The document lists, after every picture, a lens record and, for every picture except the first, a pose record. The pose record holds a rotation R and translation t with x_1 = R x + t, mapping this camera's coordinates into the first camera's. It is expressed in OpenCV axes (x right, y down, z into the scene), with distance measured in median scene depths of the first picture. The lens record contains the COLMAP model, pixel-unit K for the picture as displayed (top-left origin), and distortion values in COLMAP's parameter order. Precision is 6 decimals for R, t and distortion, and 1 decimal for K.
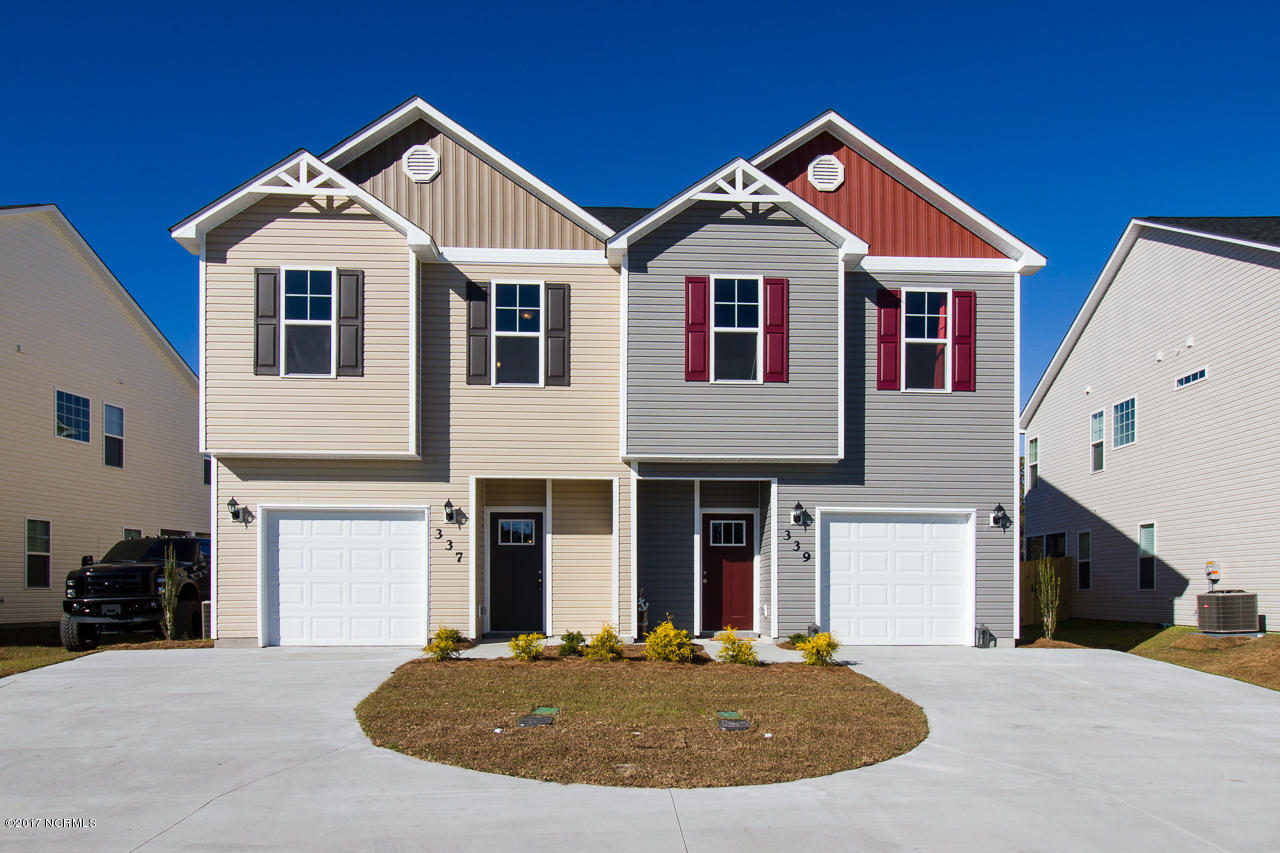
lens RADIAL K [[789.3, 0, 639.1], [0, 789.3, 419.6], [0, 0, 1]] dist [-0.000931, -0.000090]
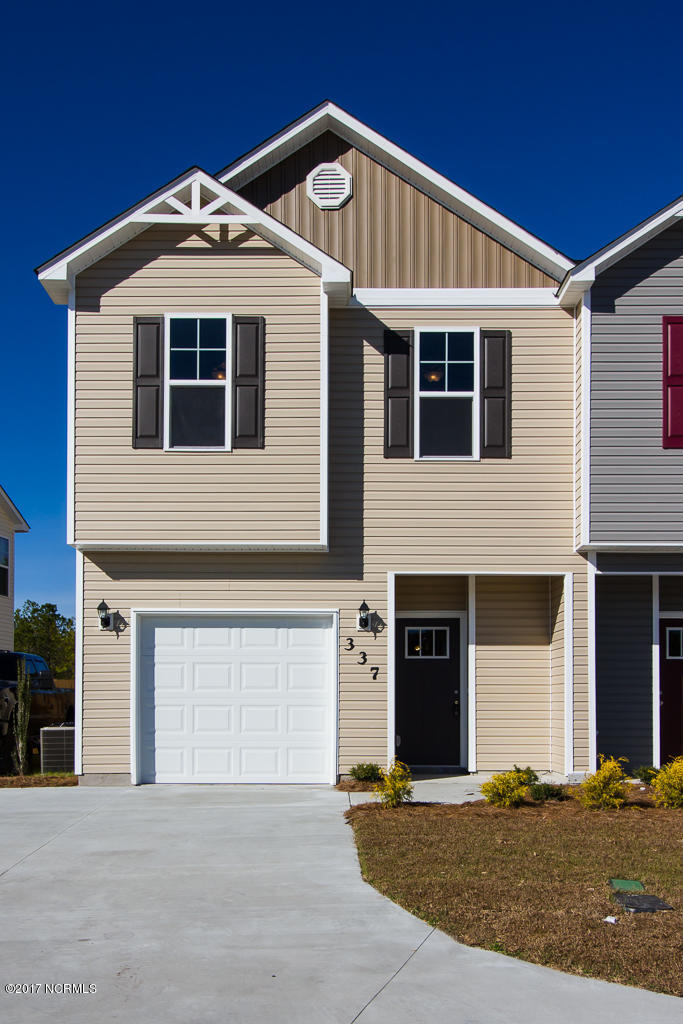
lens RADIAL K [[847.0, 0, 341.5], [0, 847.0, 512.0], [0, 0, 1]] dist [0.006151, 0.002780]
pose [[0.998357, -0.012940, -0.055827, -0.217525], [0.011844, 0.999731, -0.019917, 0.027754], [0.056069, 0.019223, 0.998242, 0.137269]]
